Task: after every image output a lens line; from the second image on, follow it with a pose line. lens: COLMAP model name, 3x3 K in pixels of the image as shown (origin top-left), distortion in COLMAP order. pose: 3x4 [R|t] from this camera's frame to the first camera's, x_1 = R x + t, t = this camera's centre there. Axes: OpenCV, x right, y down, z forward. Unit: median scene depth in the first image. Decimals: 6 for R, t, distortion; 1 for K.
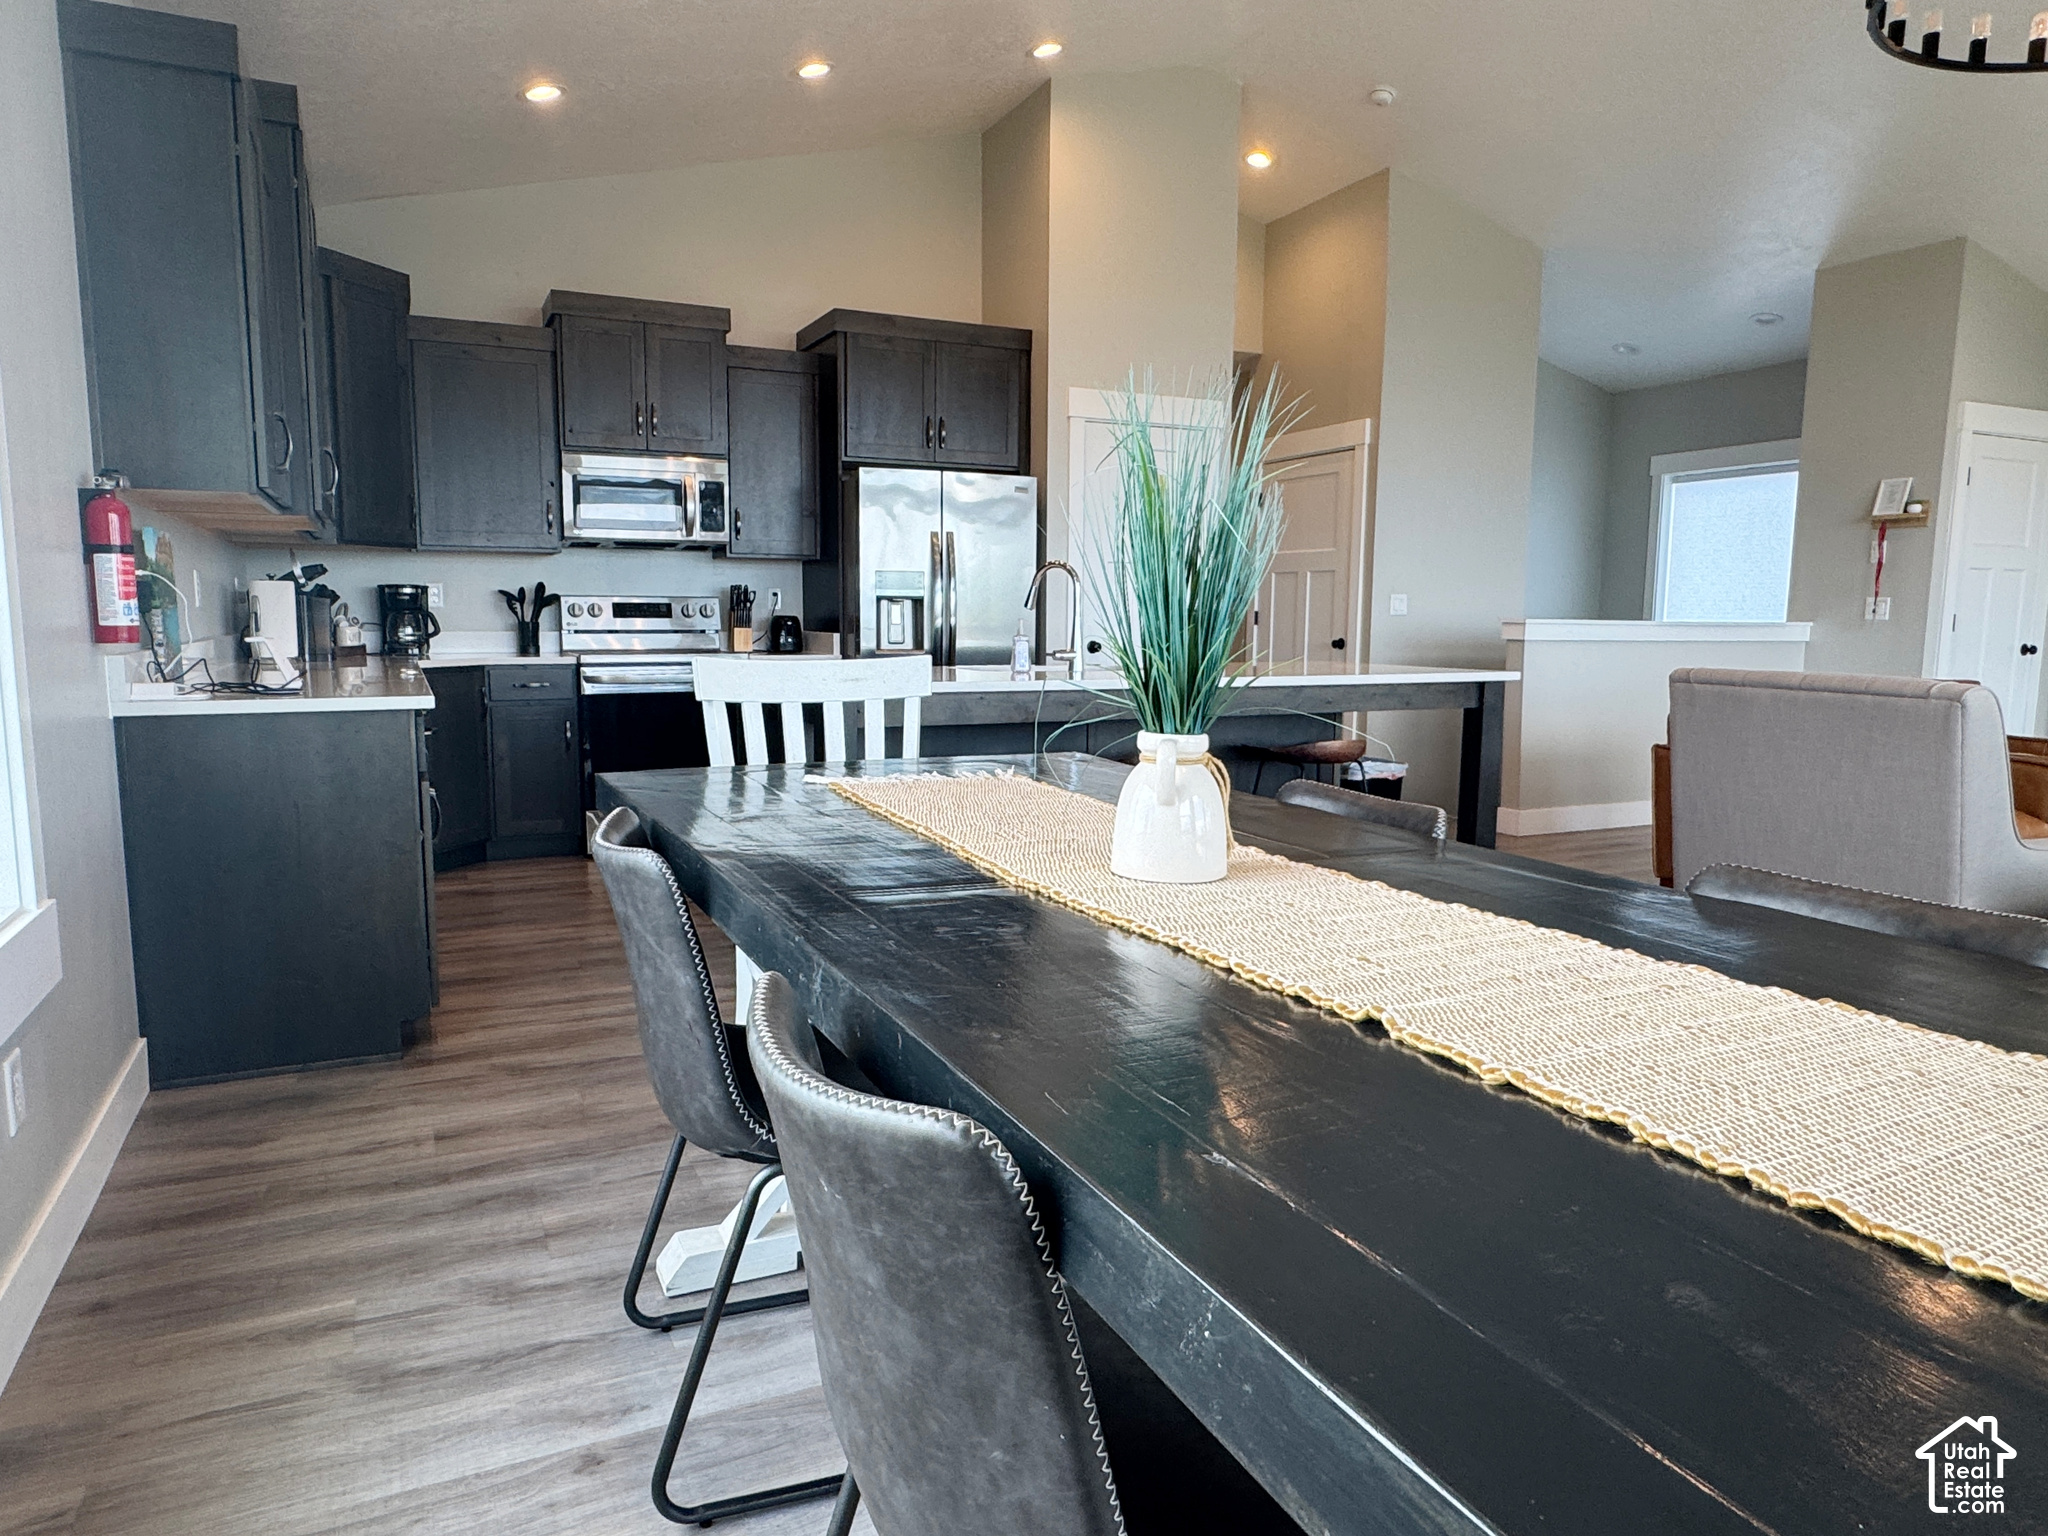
lens RADIAL K [[1241.6, 0, 1021.5], [0, 1241.6, 768.5], [0, 0, 1]] dist [0.004350, 0.003983]
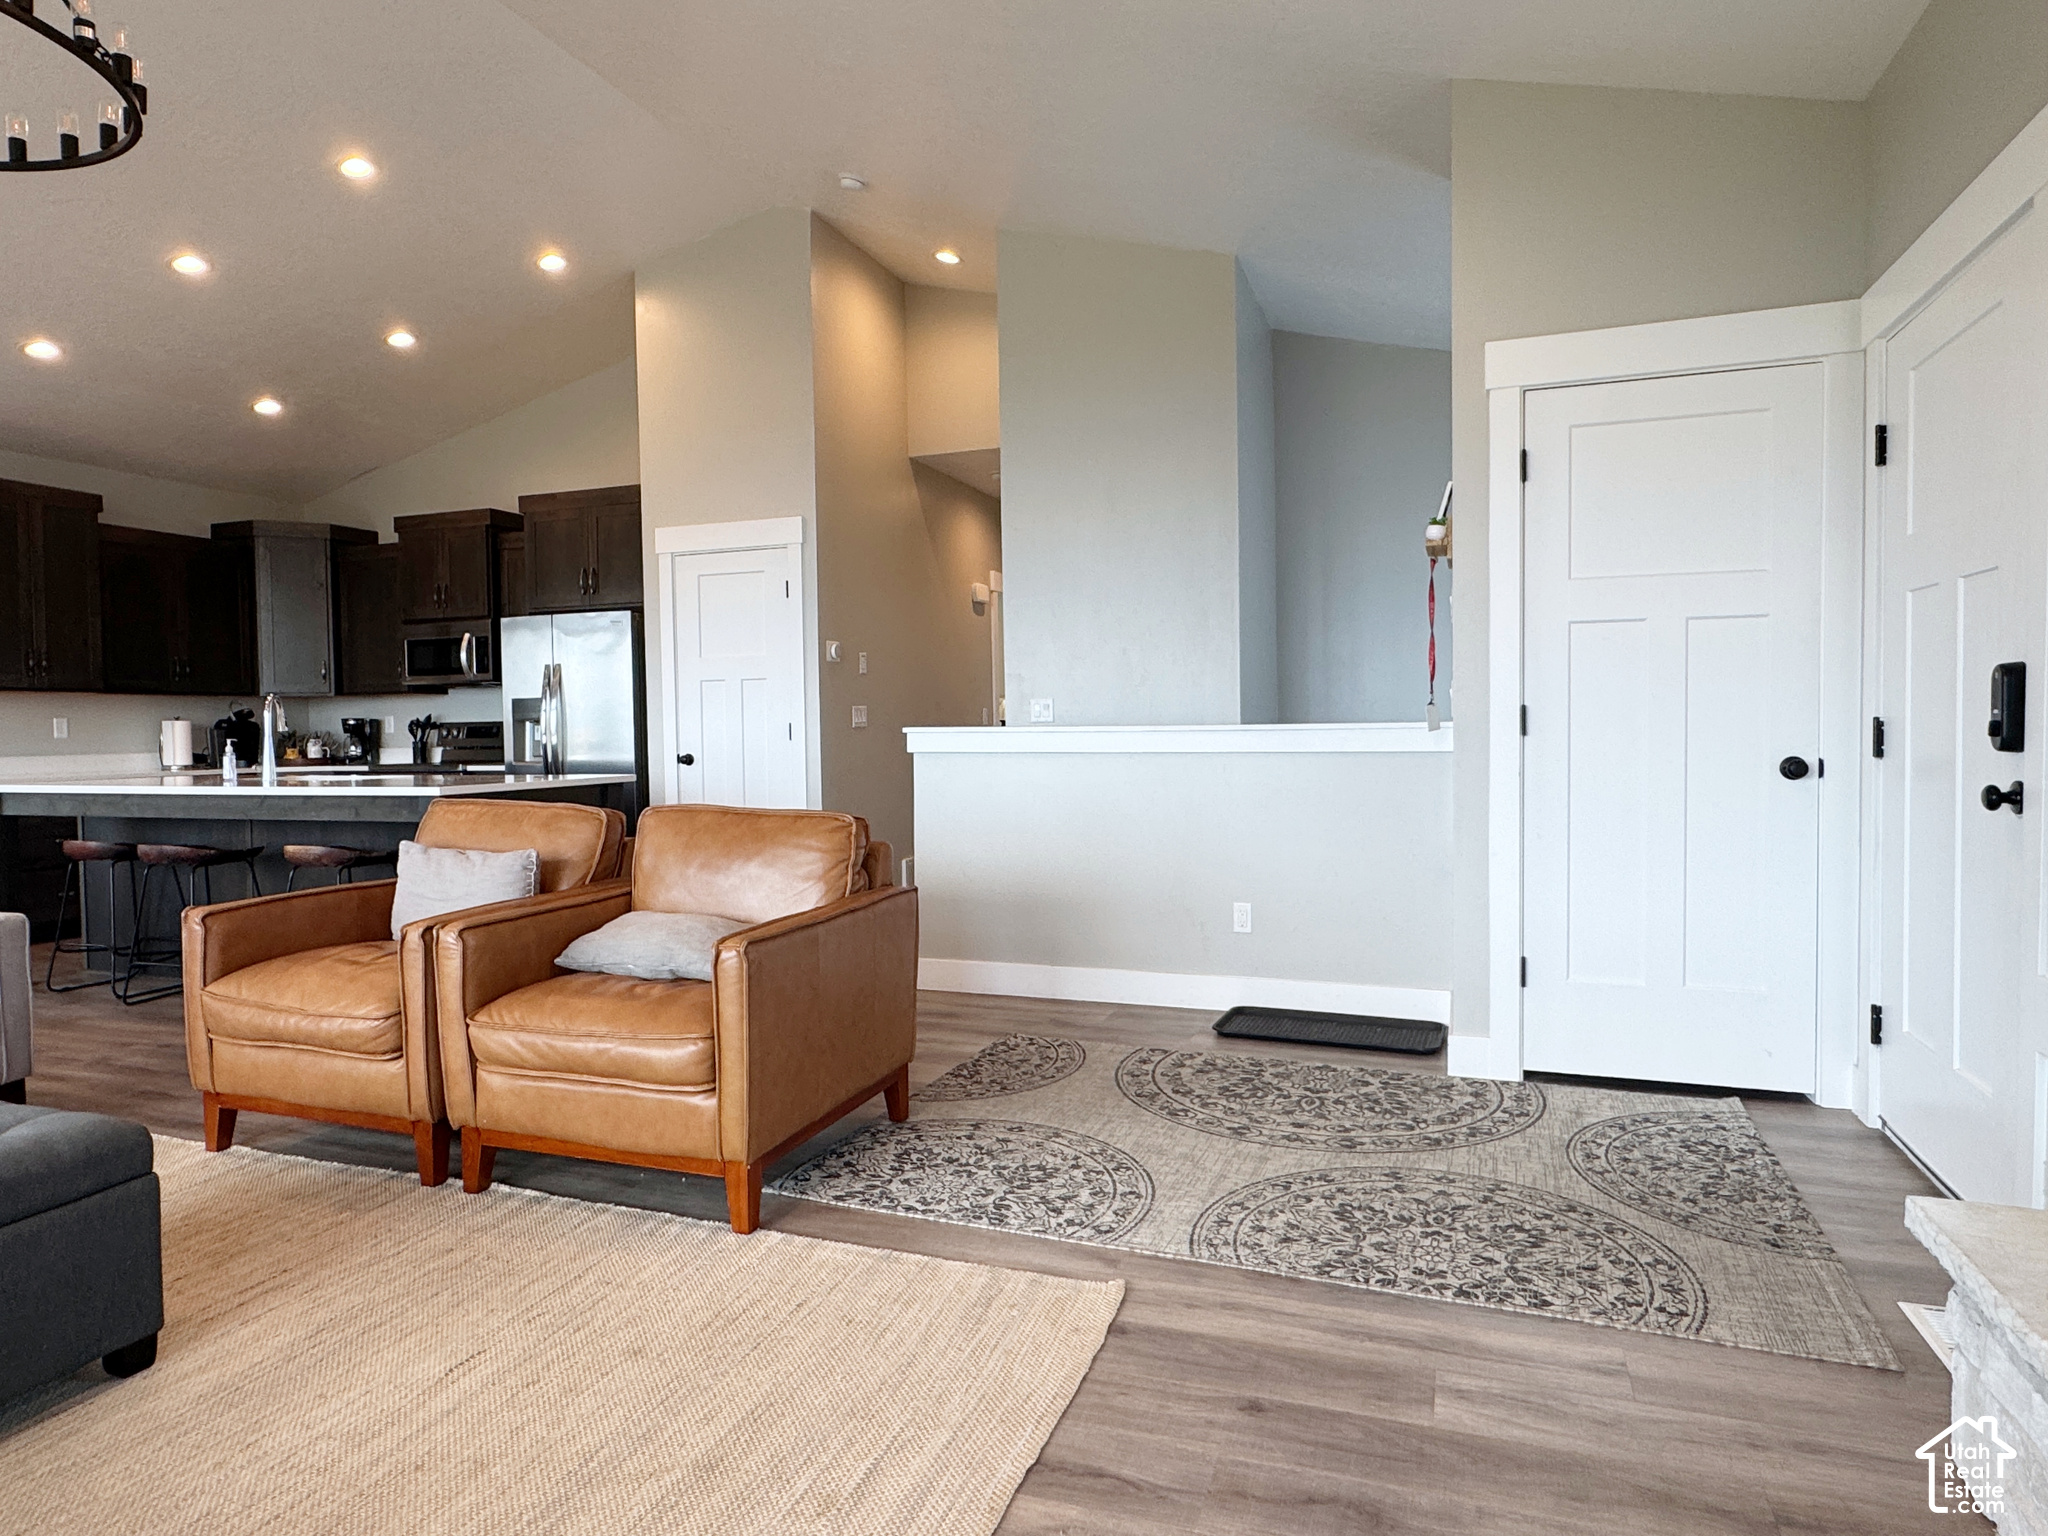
lens RADIAL K [[1241.6, 0, 1020.9], [0, 1241.6, 764.6], [0, 0, 1]] dist [0.004350, 0.003983]
pose [[0.697235, 0.004983, -0.716825, 1.115294], [-0.066816, 0.996074, -0.058066, -0.054378], [0.713722, 0.088381, 0.694831, 0.496544]]
